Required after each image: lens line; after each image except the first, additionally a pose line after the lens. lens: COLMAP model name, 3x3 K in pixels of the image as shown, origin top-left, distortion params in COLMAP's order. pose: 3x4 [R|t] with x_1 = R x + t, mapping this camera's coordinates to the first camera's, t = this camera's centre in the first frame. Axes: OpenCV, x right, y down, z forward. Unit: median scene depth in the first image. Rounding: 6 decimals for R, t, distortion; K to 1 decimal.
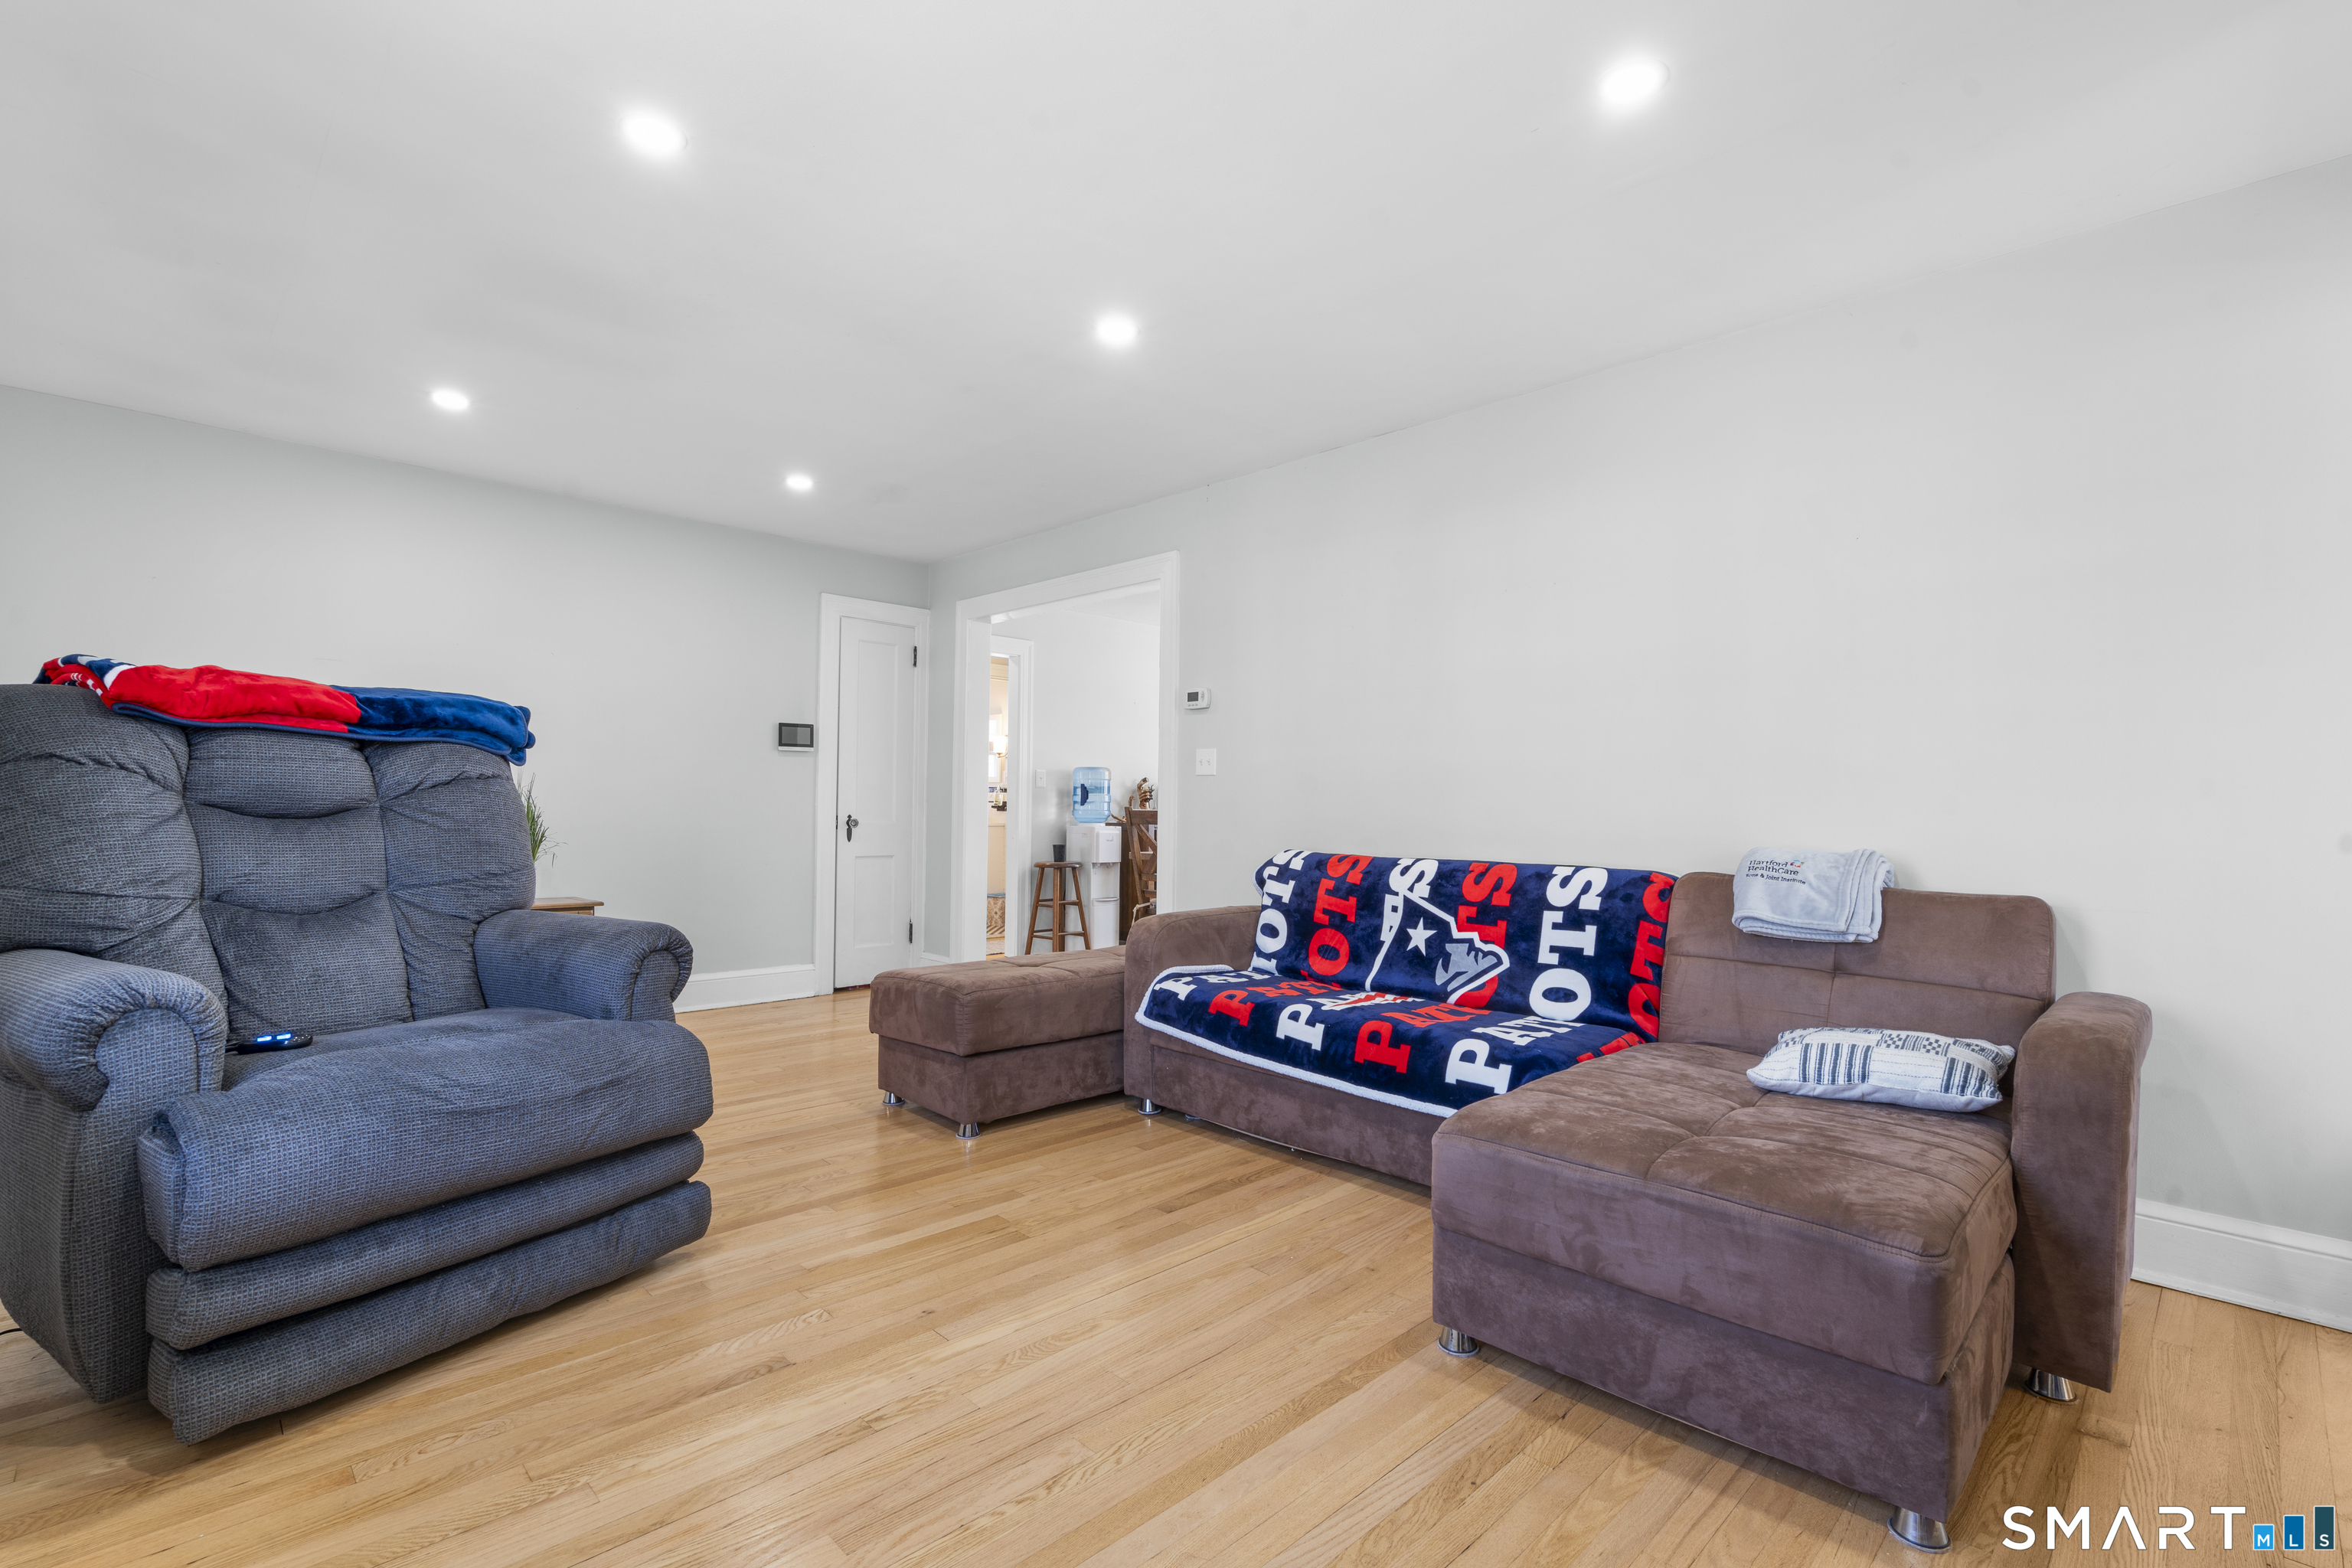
lens RADIAL K [[1065.4, 0, 1177.5], [0, 1065.4, 790.0], [0, 0, 1]] dist [0.002580, 0.000177]
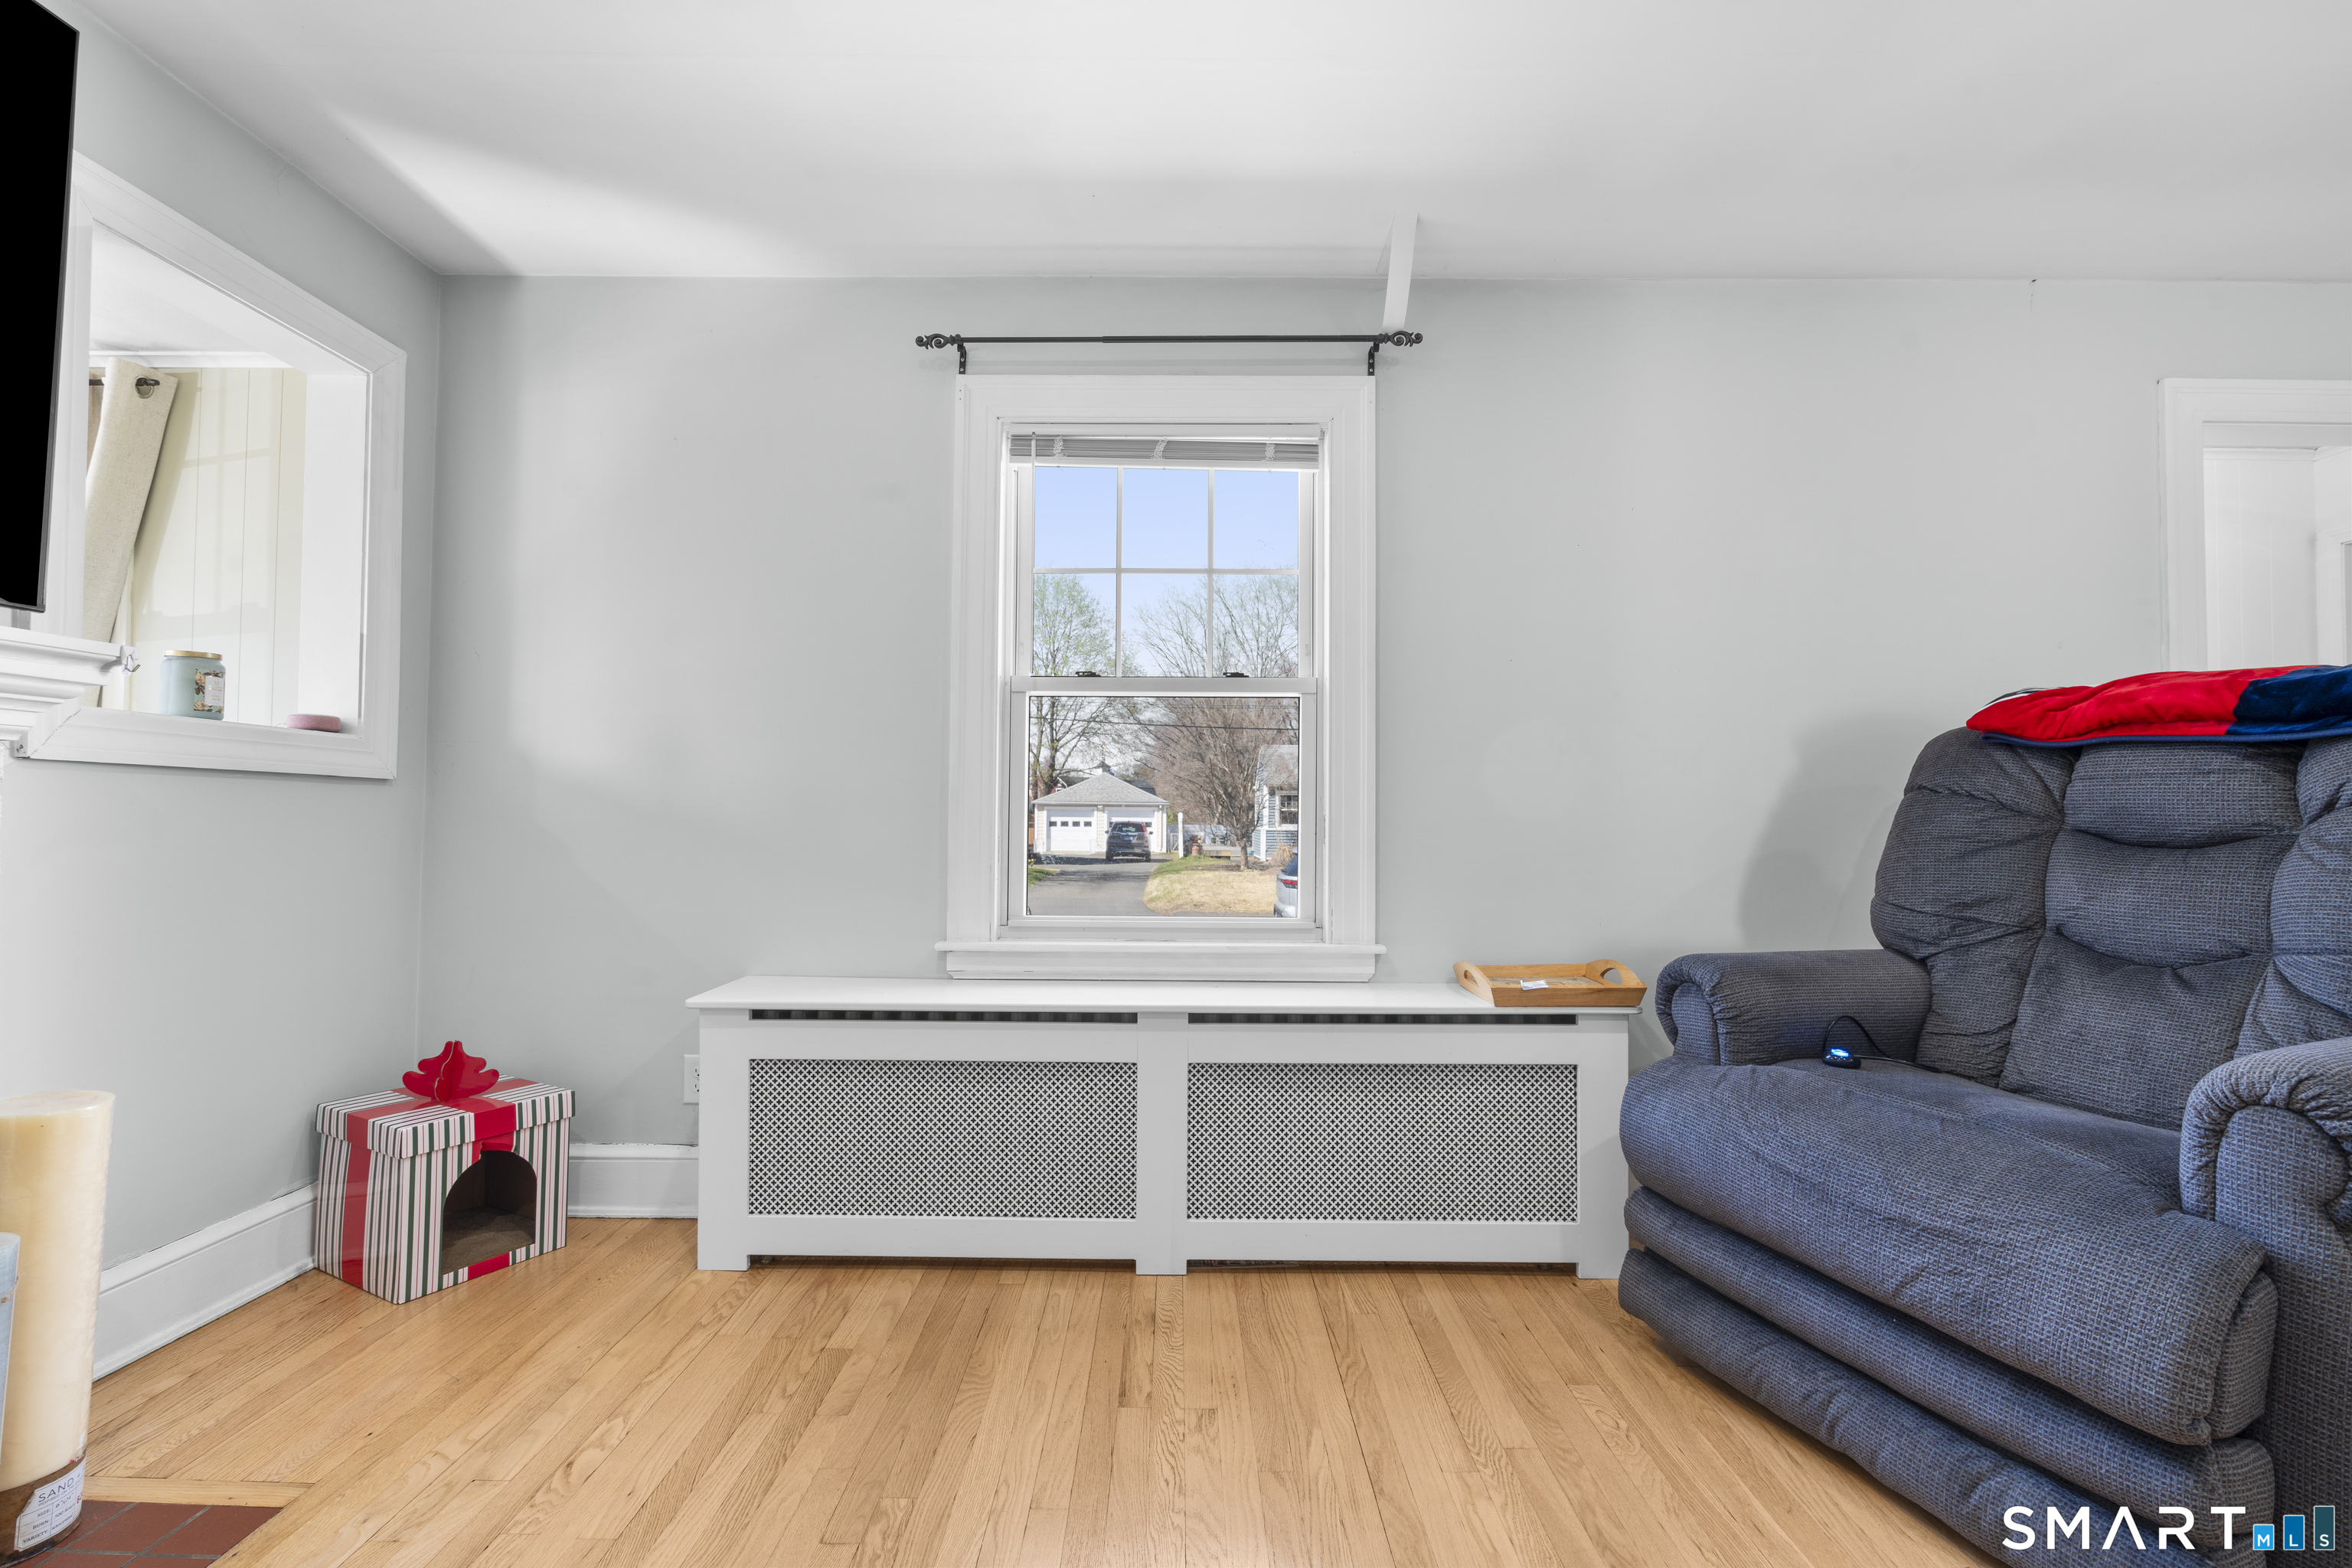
lens RADIAL K [[1065.4, 0, 1182.7], [0, 1065.4, 792.8], [0, 0, 1]] dist [0.002580, 0.000177]
pose [[-0.702773, -0.035030, -0.710551, 0.284010], [-0.008863, 0.999141, -0.040492, 0.024595], [0.711359, -0.022159, -0.702480, 1.072591]]
